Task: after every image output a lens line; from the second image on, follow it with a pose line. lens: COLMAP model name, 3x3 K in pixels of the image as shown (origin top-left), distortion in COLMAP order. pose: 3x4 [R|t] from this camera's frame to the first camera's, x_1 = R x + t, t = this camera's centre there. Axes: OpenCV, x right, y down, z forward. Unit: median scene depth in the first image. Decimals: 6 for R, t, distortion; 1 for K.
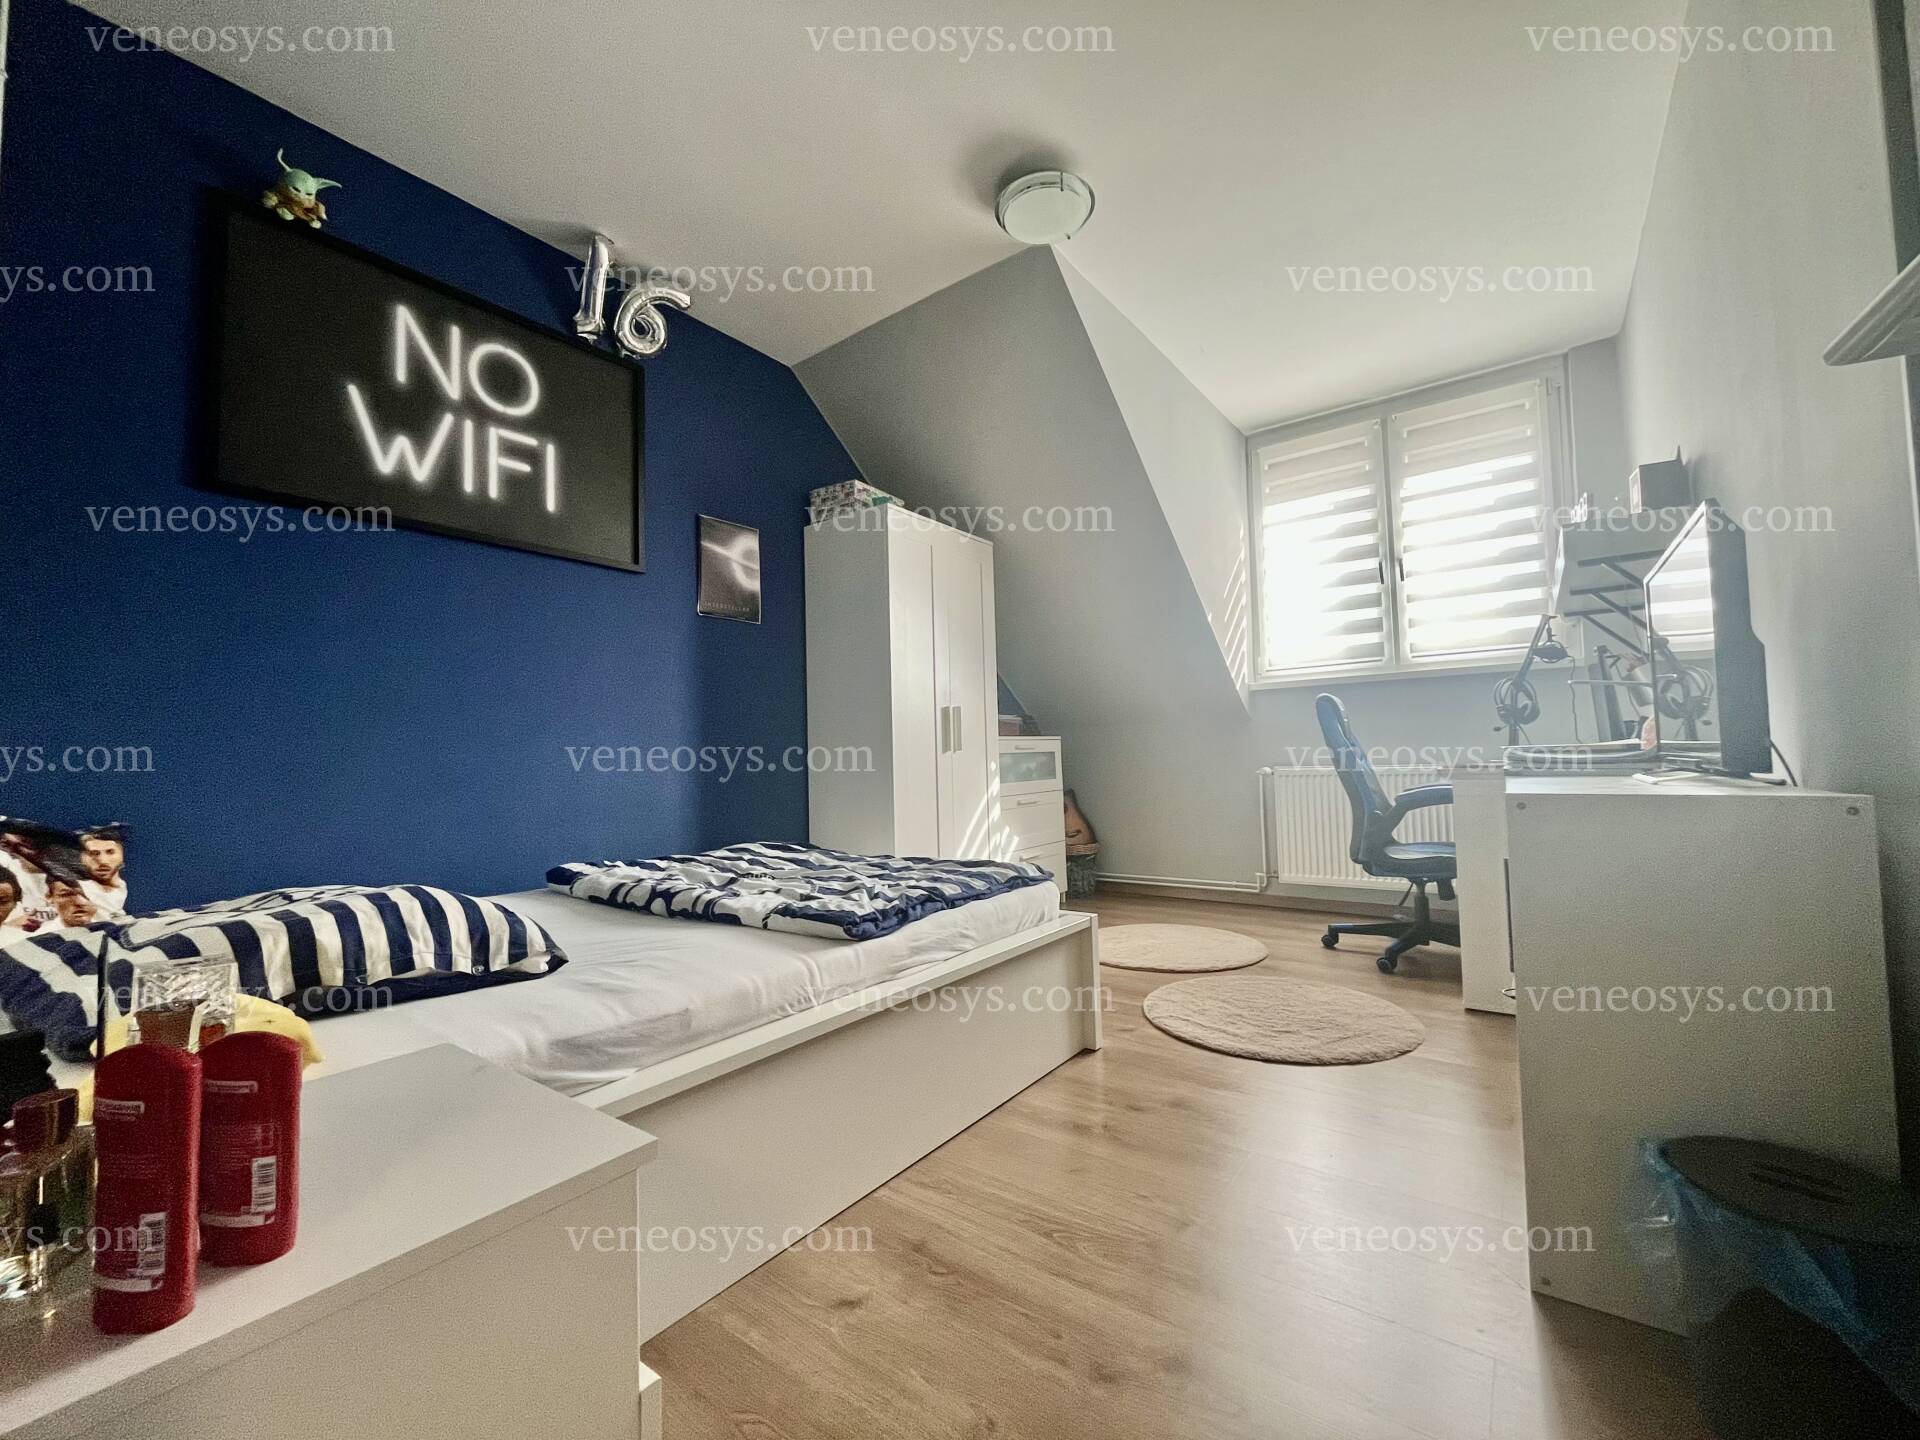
lens RADIAL K [[774.7, 0, 962.0], [0, 774.7, 717.8], [0, 0, 1]] dist [-0.000279, -0.000620]
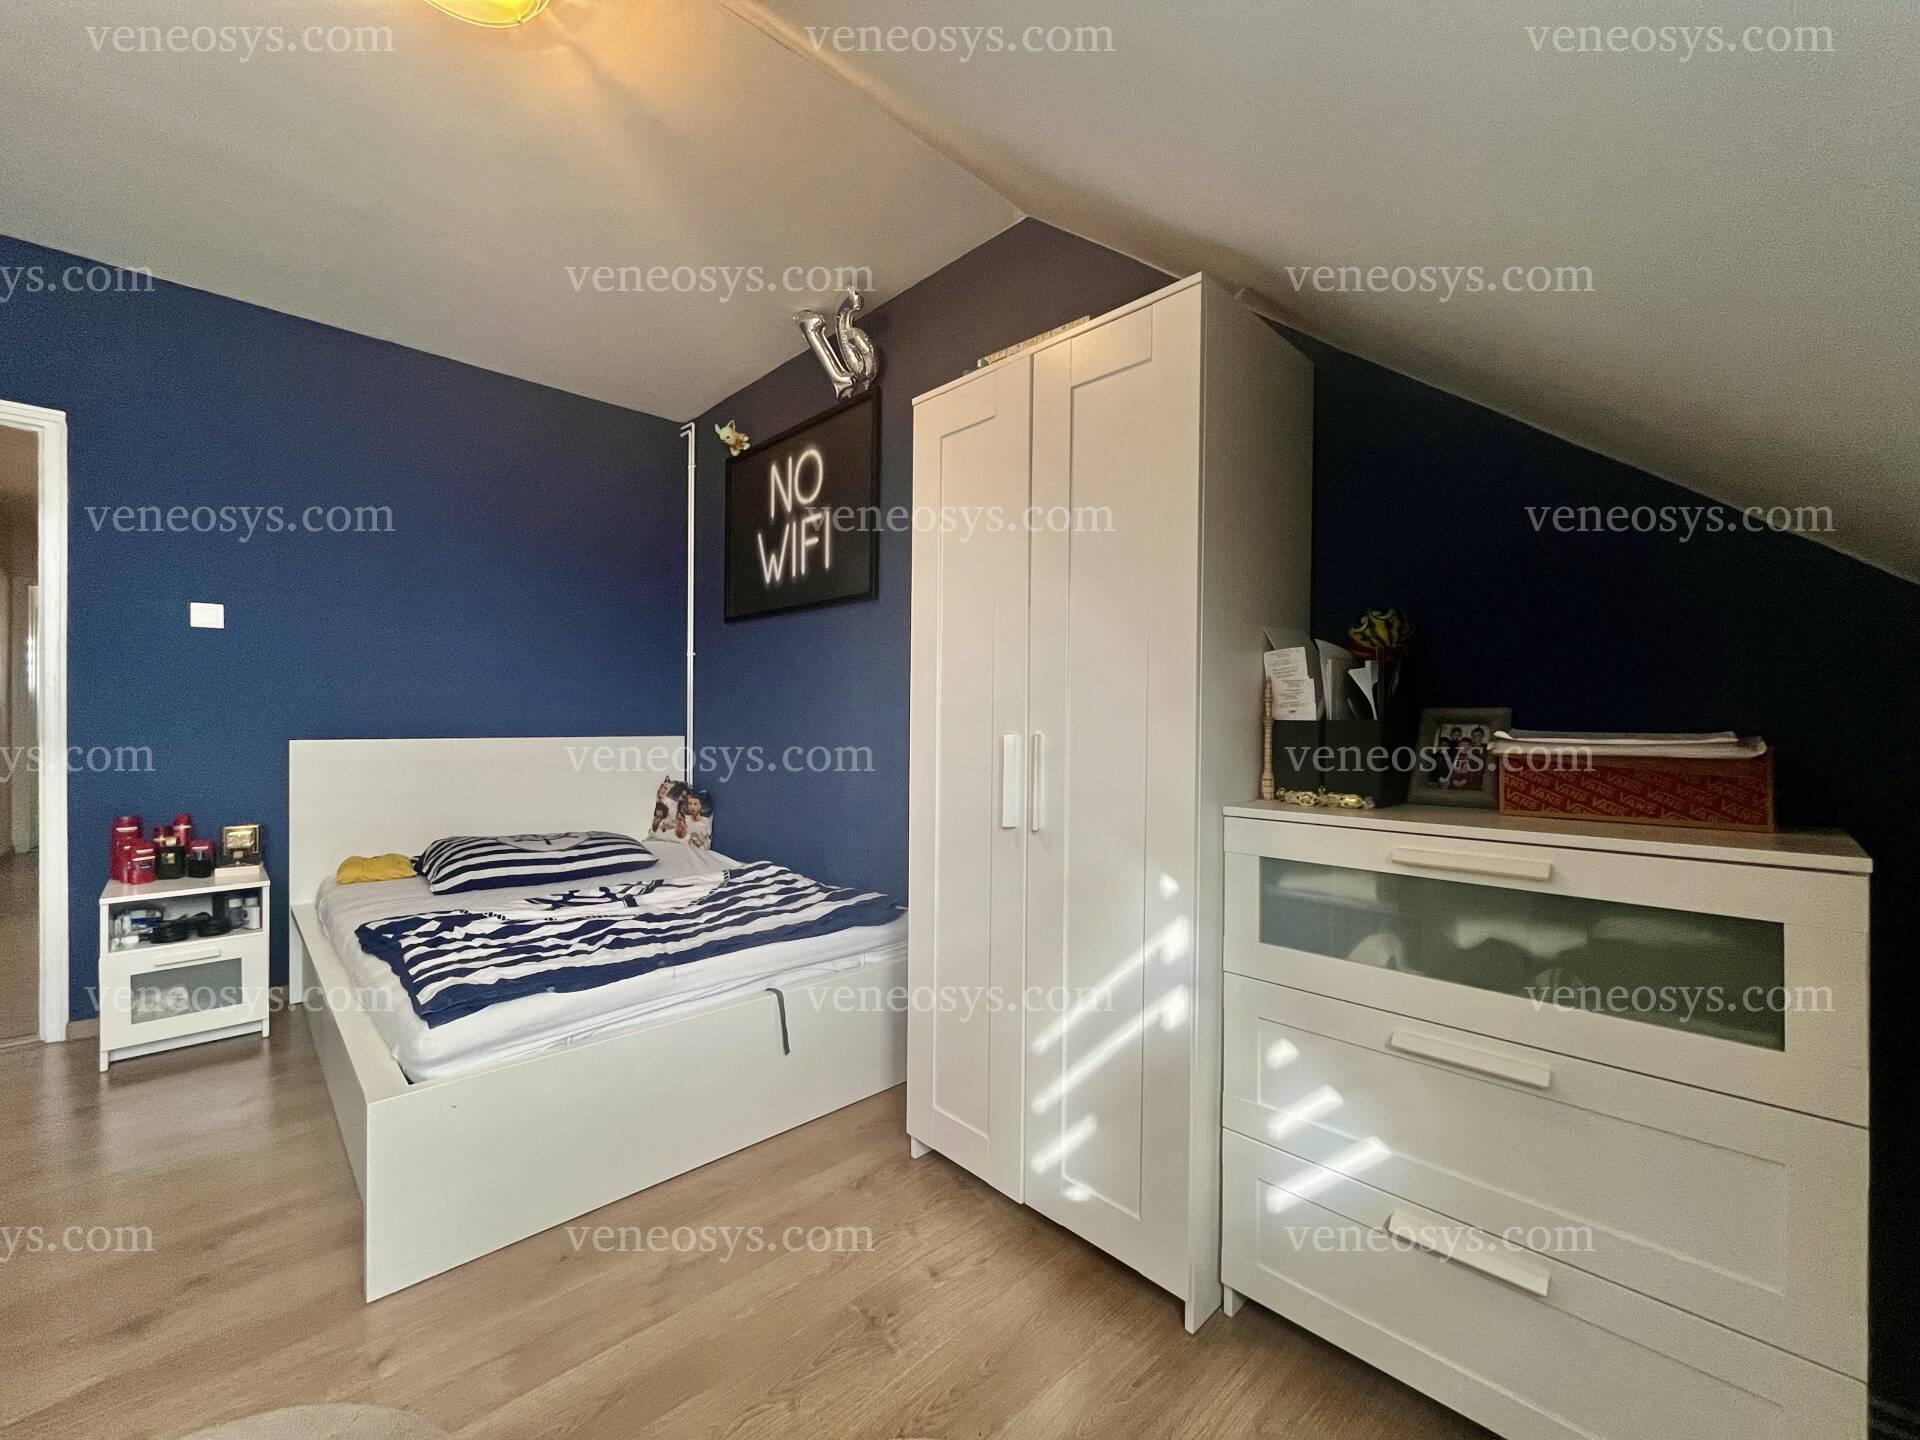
lens RADIAL K [[774.7, 0, 960.8], [0, 774.7, 722.5], [0, 0, 1]] dist [-0.000279, -0.000620]
pose [[-0.161479, 0.030644, -0.986400, 0.659757], [0.049371, 0.998517, 0.022938, -0.050014], [0.985640, -0.044995, -0.162752, 1.478778]]
